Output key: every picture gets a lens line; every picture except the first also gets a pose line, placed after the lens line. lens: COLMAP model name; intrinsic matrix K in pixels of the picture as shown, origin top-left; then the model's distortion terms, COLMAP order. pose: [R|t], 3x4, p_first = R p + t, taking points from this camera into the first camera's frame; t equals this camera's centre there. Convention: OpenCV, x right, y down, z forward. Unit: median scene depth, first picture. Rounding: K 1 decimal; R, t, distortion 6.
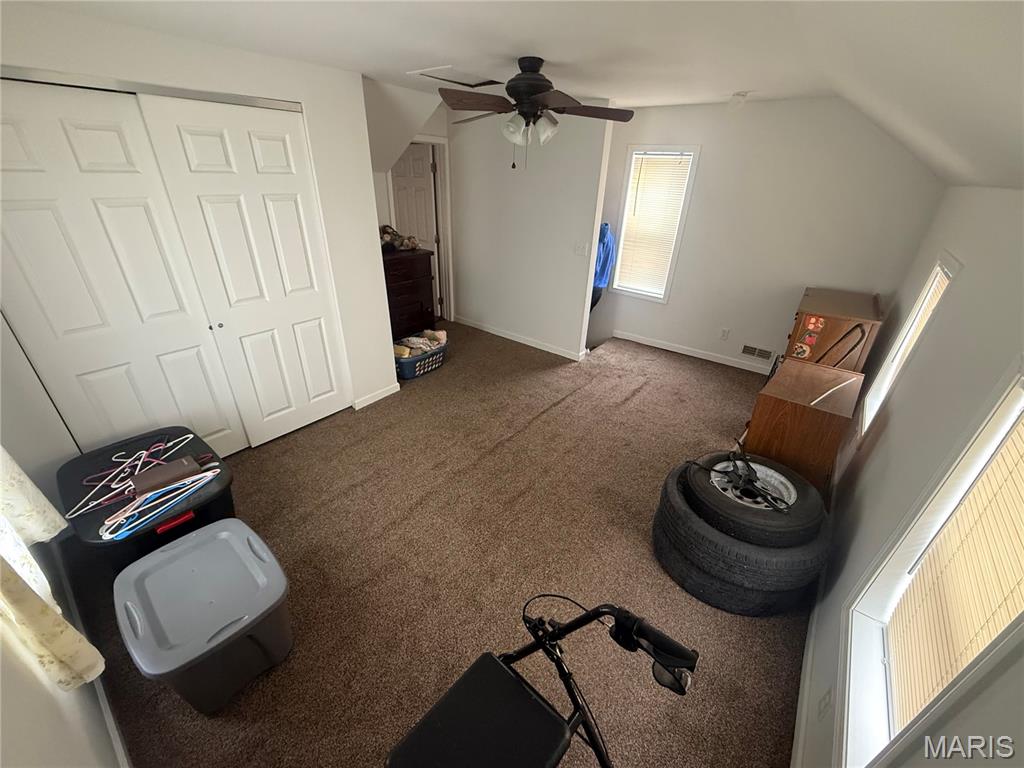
lens RADIAL K [[398.0, 0, 506.8], [0, 398.0, 391.3], [0, 0, 1]] dist [-0.001279, -0.000068]
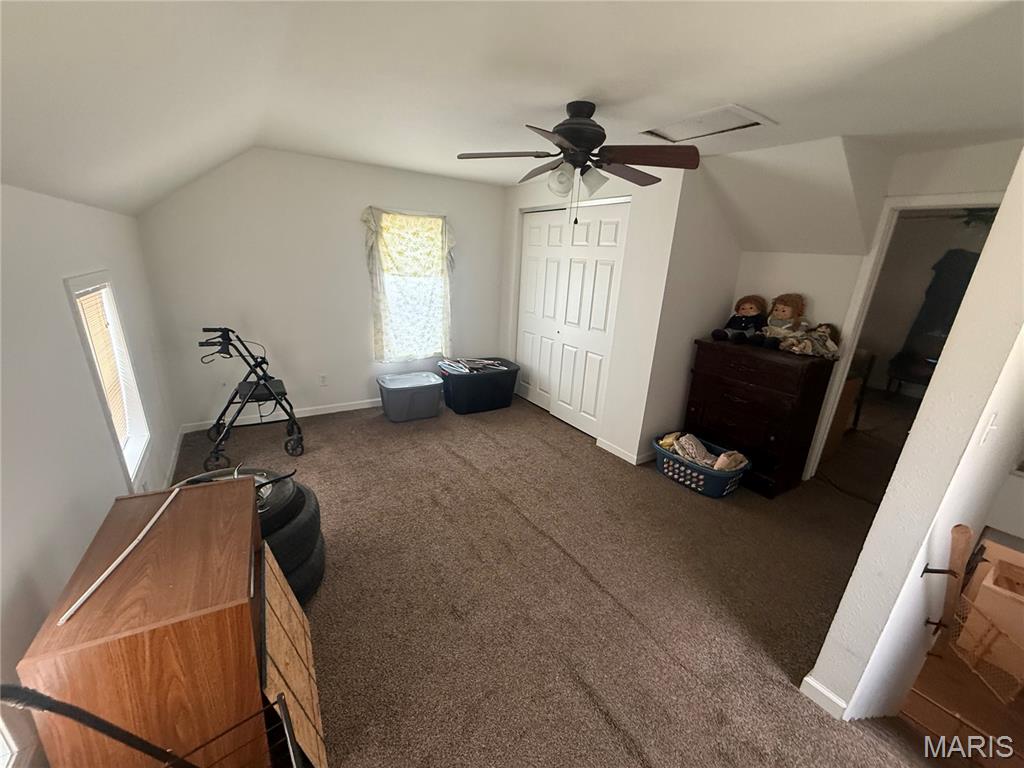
lens RADIAL K [[408.1, 0, 509.4], [0, 408.1, 385.6], [0, 0, 1]] dist [-0.001070, -0.000056]
pose [[-0.313212, 0.243322, -0.917983, 0.681967], [-0.509445, 0.772721, 0.378639, -0.377140], [0.801476, 0.586256, -0.118066, 0.823399]]
